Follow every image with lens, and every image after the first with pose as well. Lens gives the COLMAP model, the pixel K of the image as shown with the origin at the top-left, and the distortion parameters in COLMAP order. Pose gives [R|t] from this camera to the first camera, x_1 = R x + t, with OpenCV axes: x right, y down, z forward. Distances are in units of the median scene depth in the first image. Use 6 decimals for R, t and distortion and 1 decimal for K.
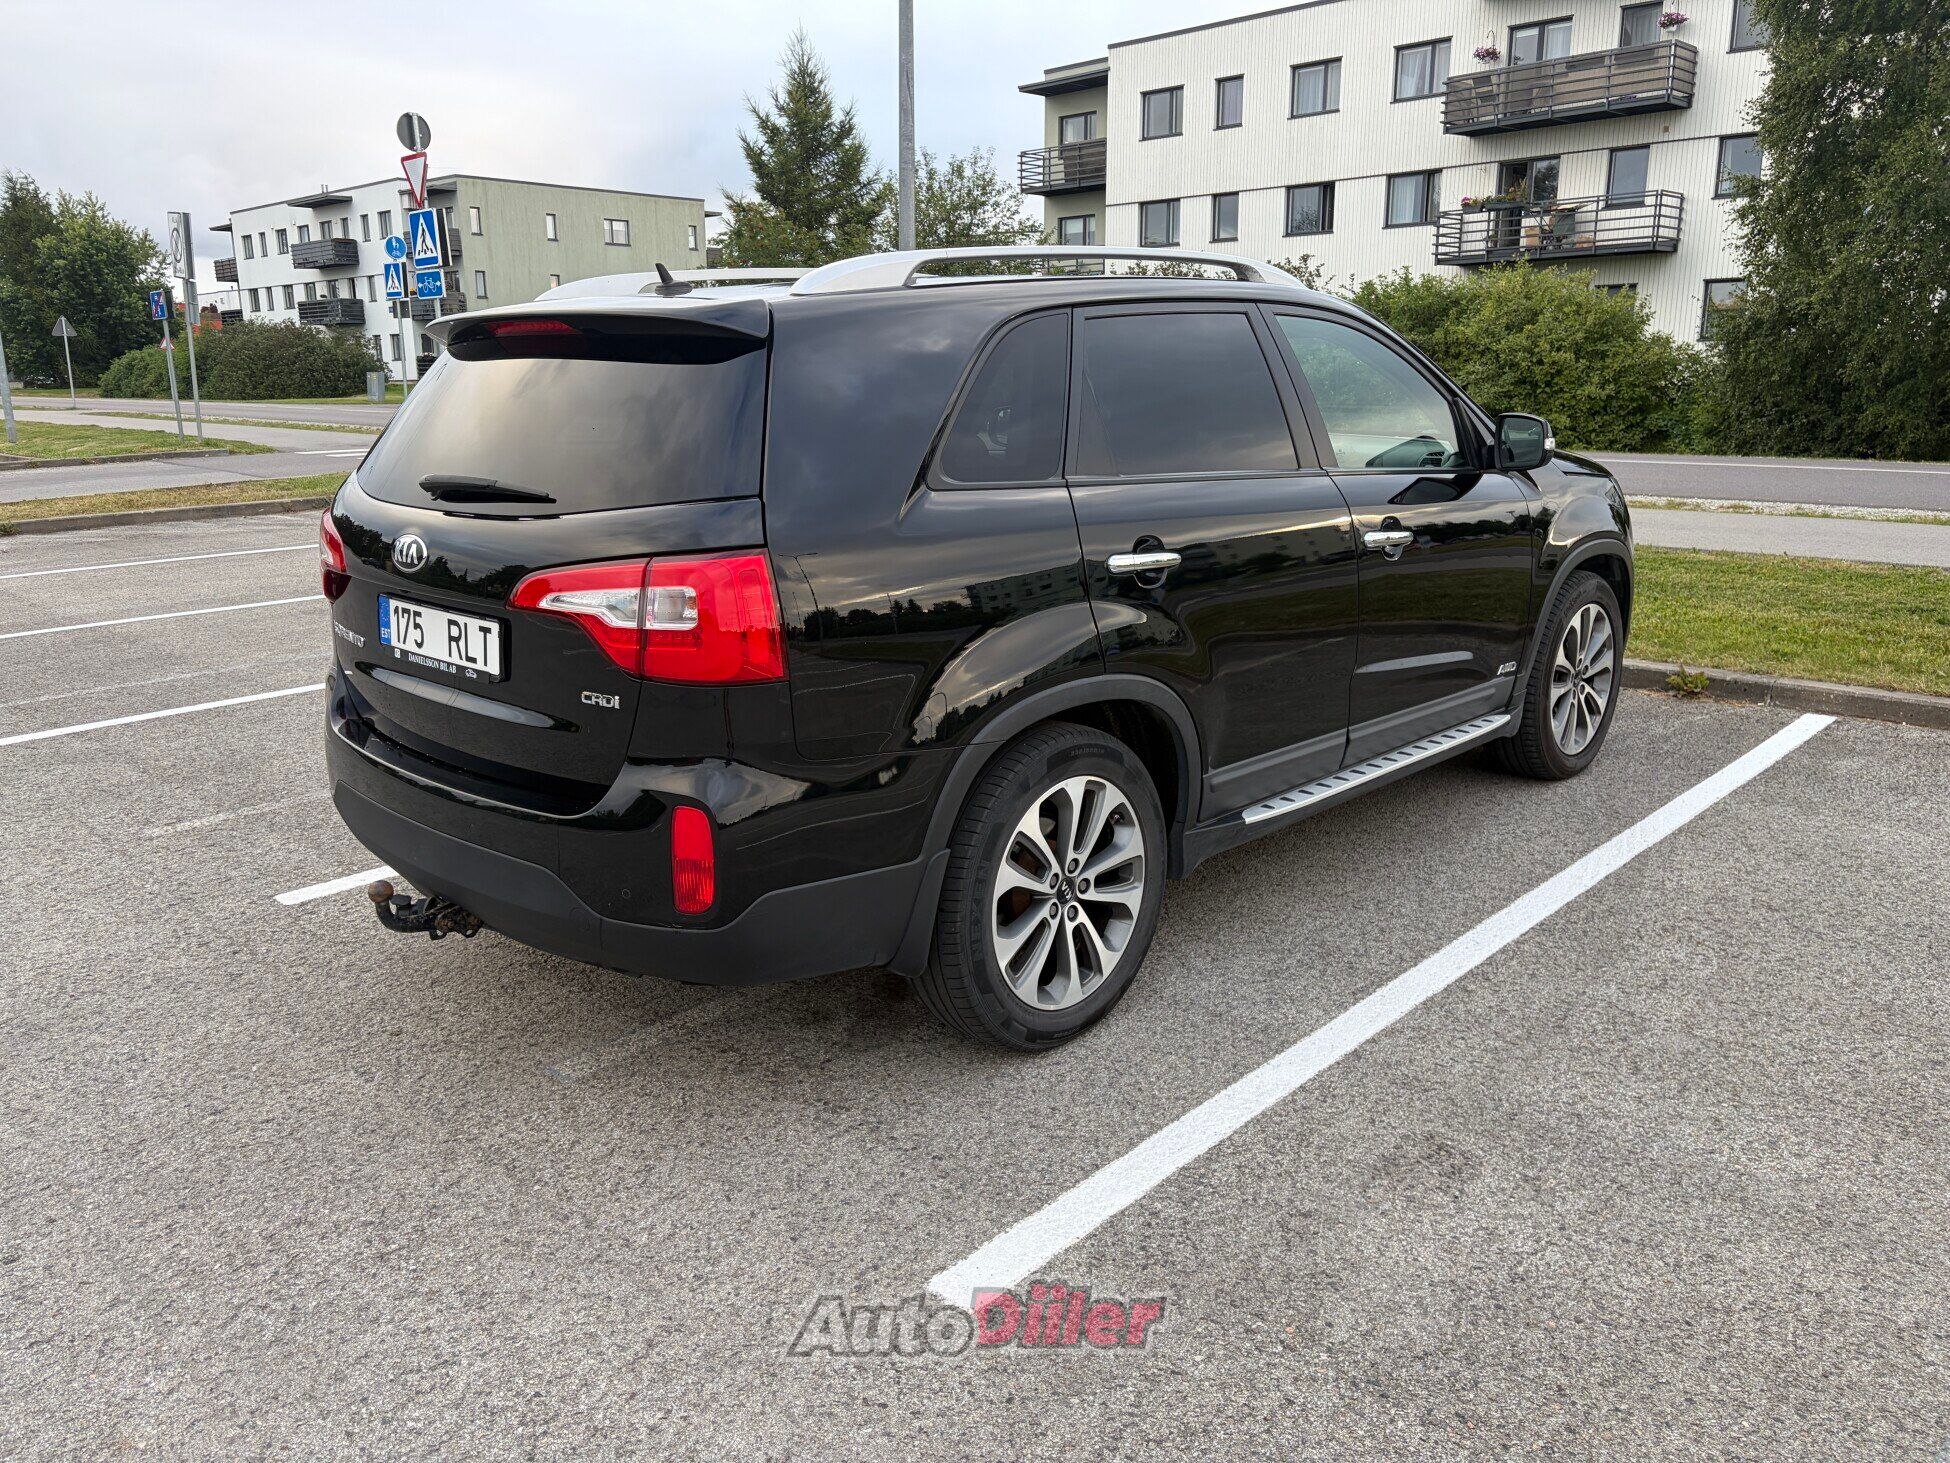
lens RADIAL K [[1506.7, 0, 991.1], [0, 1506.7, 723.9], [0, 0, 1]] dist [0.044786, -0.042890]
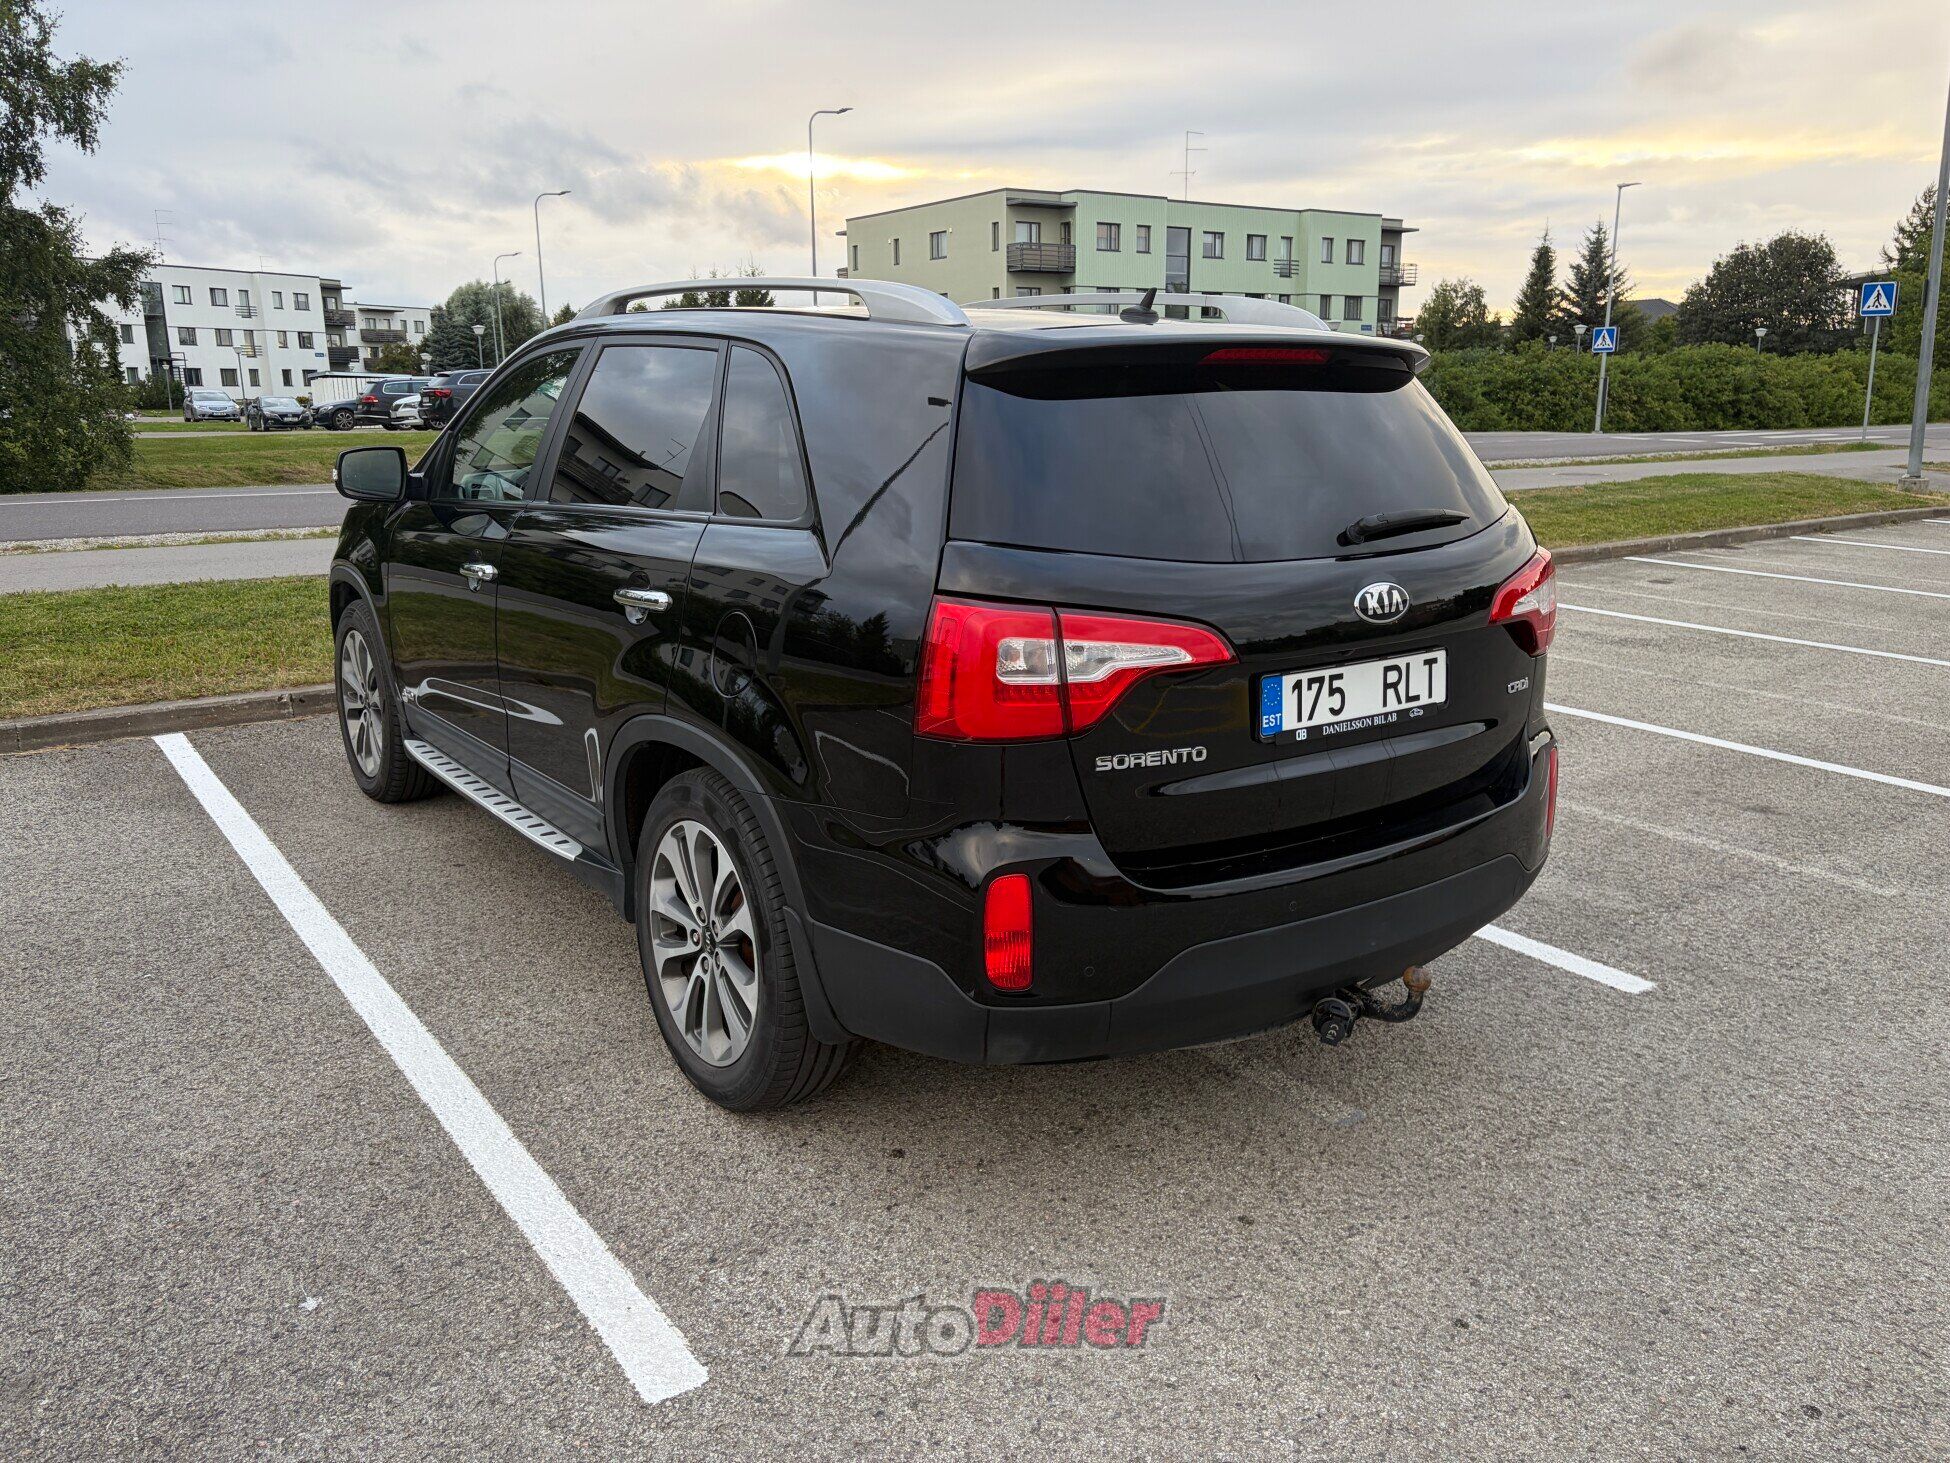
lens RADIAL K [[1506.7, 0, 962.5], [0, 1506.7, 722.7], [0, 0, 1]] dist [0.044786, -0.042890]
pose [[0.157322, -0.204537, 0.966134, -1.263924], [0.224856, 0.960038, 0.166632, -0.241764], [-0.961608, 0.191026, 0.197027, 1.037648]]
